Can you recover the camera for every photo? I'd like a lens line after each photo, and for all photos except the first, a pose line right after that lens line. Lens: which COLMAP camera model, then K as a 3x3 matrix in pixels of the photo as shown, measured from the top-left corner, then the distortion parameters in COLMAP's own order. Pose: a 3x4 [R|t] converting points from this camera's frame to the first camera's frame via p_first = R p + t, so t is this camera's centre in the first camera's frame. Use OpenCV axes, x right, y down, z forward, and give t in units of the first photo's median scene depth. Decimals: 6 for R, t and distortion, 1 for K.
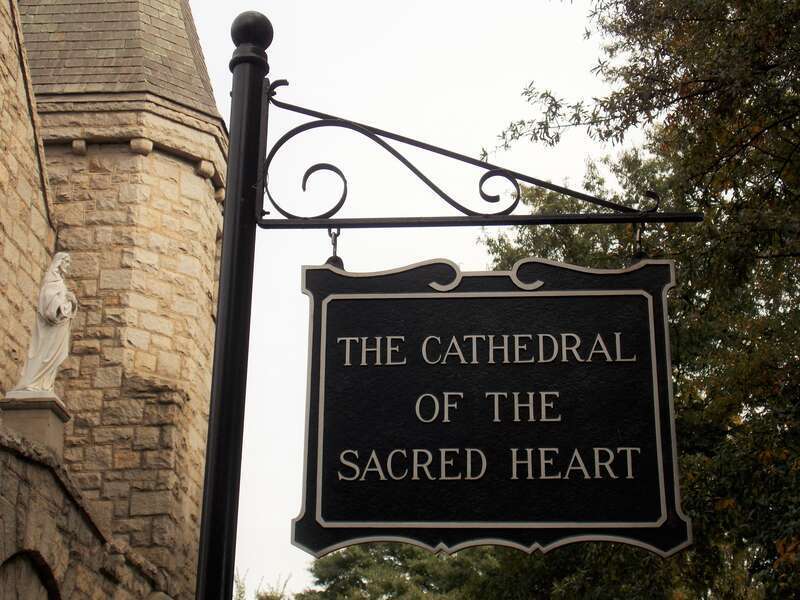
lens RADIAL K [[1442.6, 0, 400.0], [0, 1442.6, 300.0], [0, 0, 1]] dist [0.204474, -0.053783]
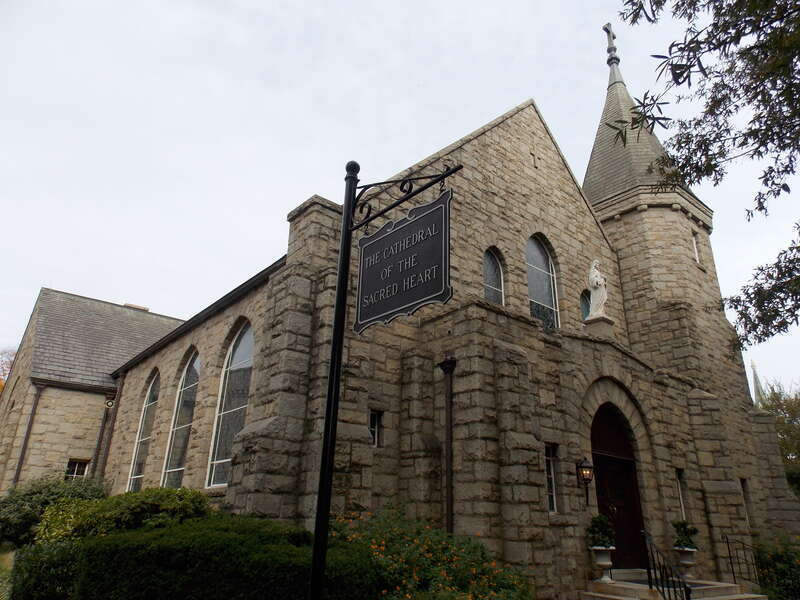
lens RADIAL K [[555.2, 0, 400.0], [0, 555.2, 300.0], [0, 0, 1]] dist [0.049141, 0.000296]
pose [[0.716418, -0.247352, -0.652352, 0.112413], [0.244118, 0.964808, -0.097734, 0.036638], [0.653569, -0.089232, 0.751589, 0.035877]]
